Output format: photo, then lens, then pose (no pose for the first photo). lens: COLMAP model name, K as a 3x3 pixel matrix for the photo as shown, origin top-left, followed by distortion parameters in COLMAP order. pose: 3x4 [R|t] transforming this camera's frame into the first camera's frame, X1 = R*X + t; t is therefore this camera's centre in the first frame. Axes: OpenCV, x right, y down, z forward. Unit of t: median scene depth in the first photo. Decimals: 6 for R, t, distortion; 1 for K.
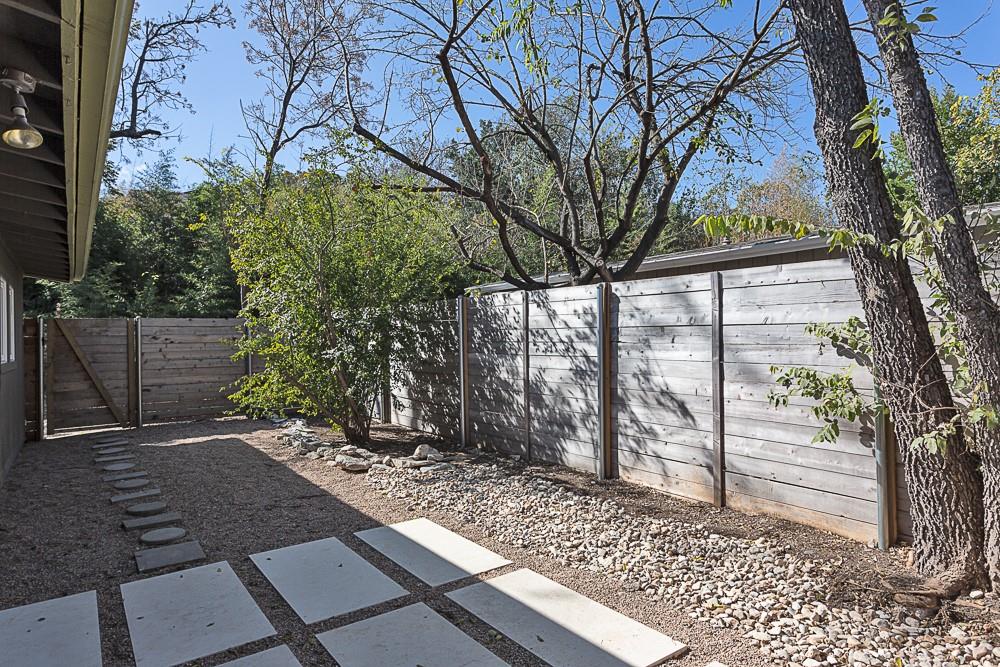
lens RADIAL K [[602.0, 0, 501.5], [0, 602.0, 332.7], [0, 0, 1]] dist [0.000502, 0.002510]
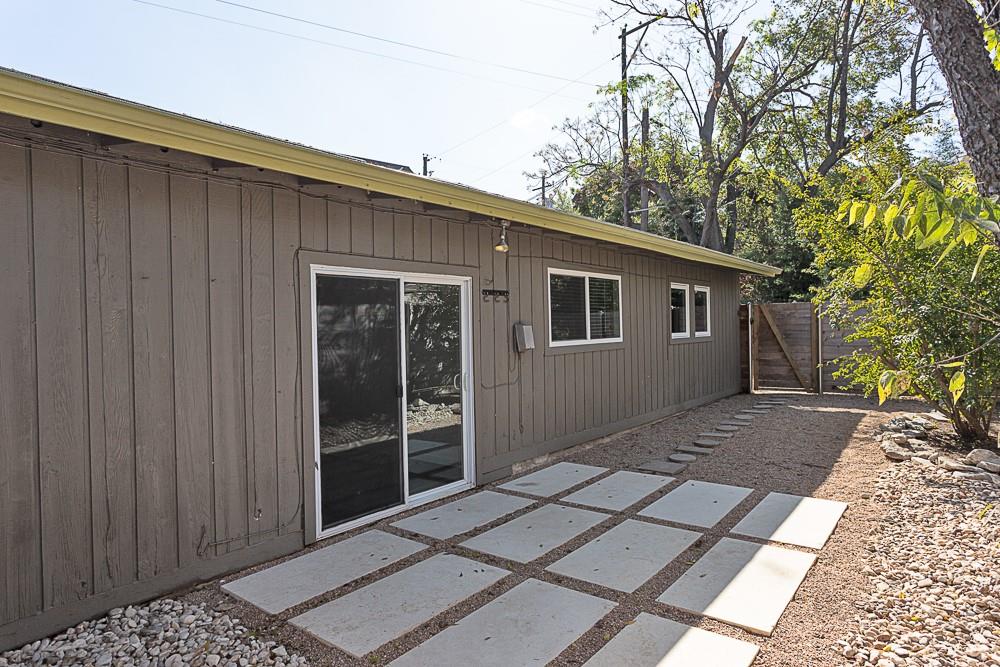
lens RADIAL K [[602.0, 0, 503.2], [0, 602.0, 331.8], [0, 0, 1]] dist [0.000502, 0.002510]
pose [[0.274727, 0.024895, -0.961200, 0.445082], [0.021597, 0.999253, 0.032053, -0.020780], [0.961280, -0.029565, 0.273984, 0.101776]]
